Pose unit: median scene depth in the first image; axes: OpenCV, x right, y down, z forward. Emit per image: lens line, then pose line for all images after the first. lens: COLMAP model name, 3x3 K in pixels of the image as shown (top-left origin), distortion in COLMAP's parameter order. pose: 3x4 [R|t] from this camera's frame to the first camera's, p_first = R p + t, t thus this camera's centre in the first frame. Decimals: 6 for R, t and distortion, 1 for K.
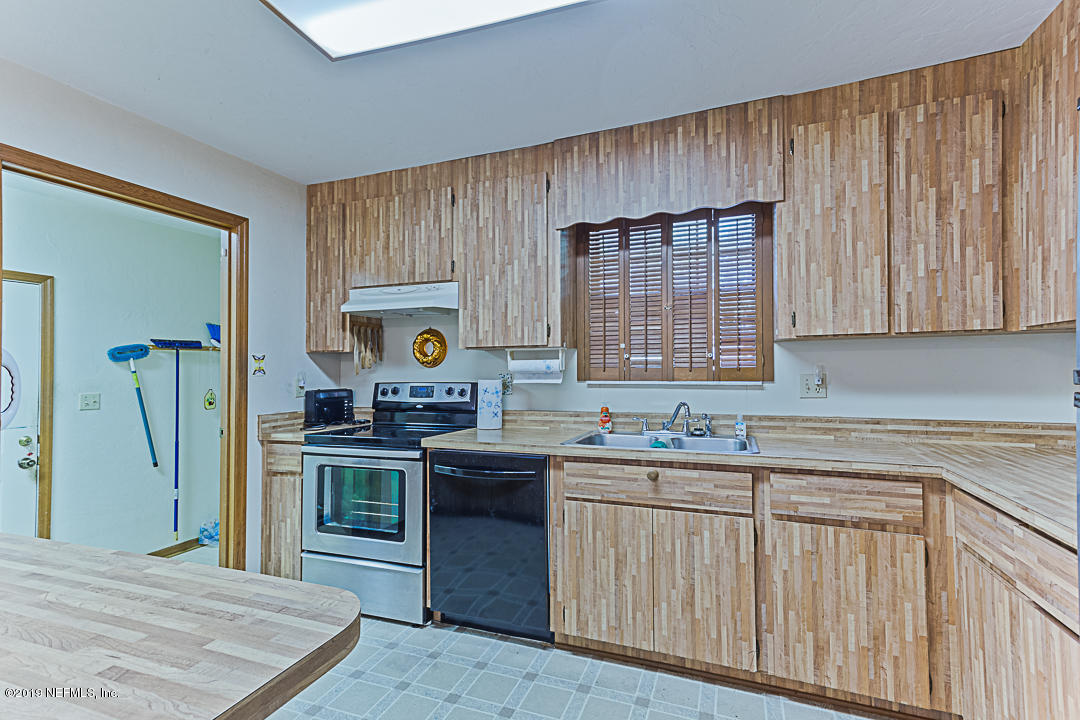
lens RADIAL K [[510.3, 0, 539.0], [0, 510.3, 360.4], [0, 0, 1]] dist [0.023699, 0.001412]
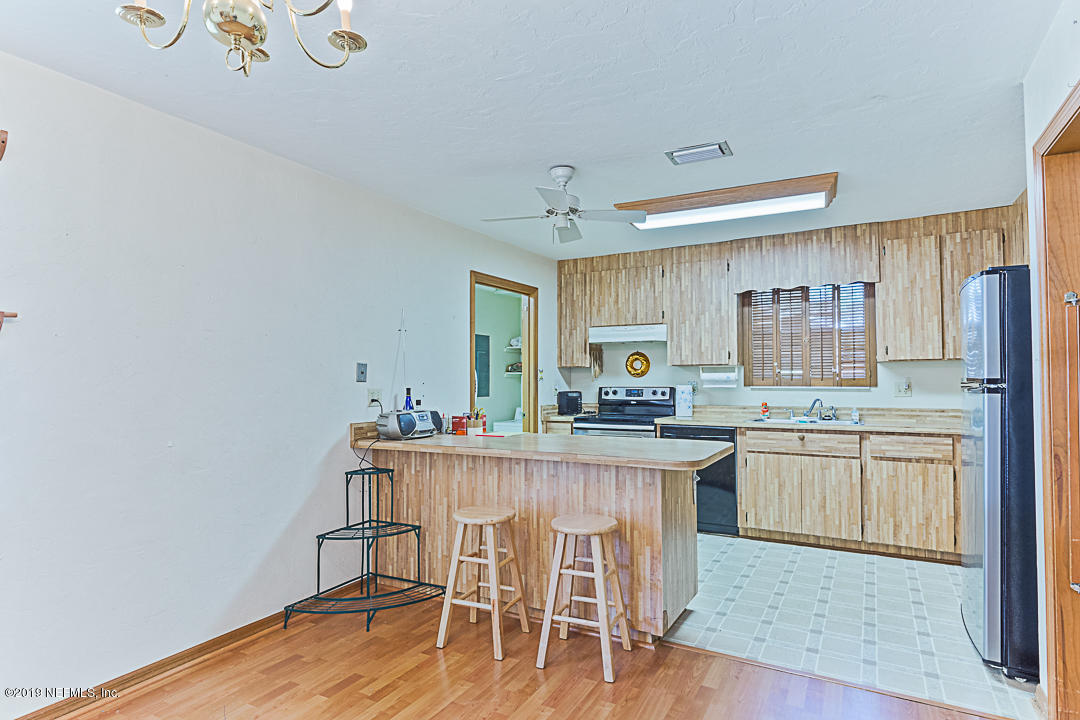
lens RADIAL K [[590.5, 0, 516.3], [0, 590.5, 360.8], [0, 0, 1]] dist [-0.000833, 0.001633]
pose [[0.984997, 0.000427, -0.172569, -0.356071], [-0.003328, 0.999858, -0.016526, -0.006771], [0.172538, 0.016852, 0.984859, -1.072914]]
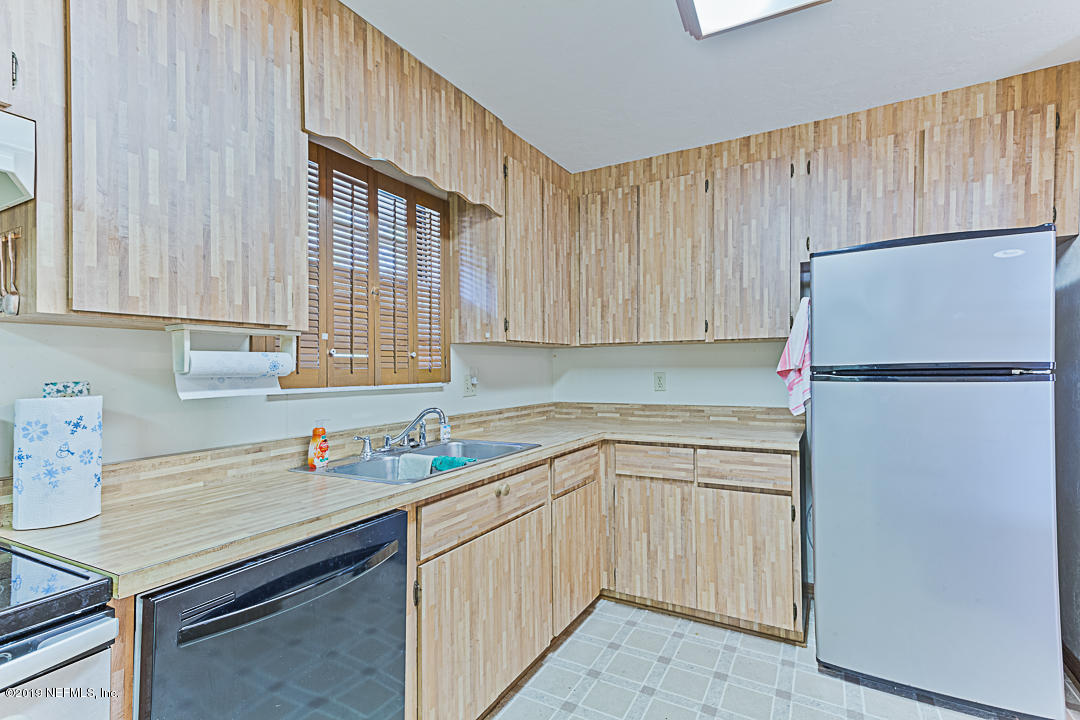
lens RADIAL K [[510.3, 0, 538.0], [0, 510.3, 363.6], [0, 0, 1]] dist [0.023699, 0.001412]
pose [[0.143275, 0.018243, 0.989515, -0.545939], [-0.003358, 0.999833, -0.017947, 0.022069], [-0.989677, -0.000752, 0.143312, 0.704289]]
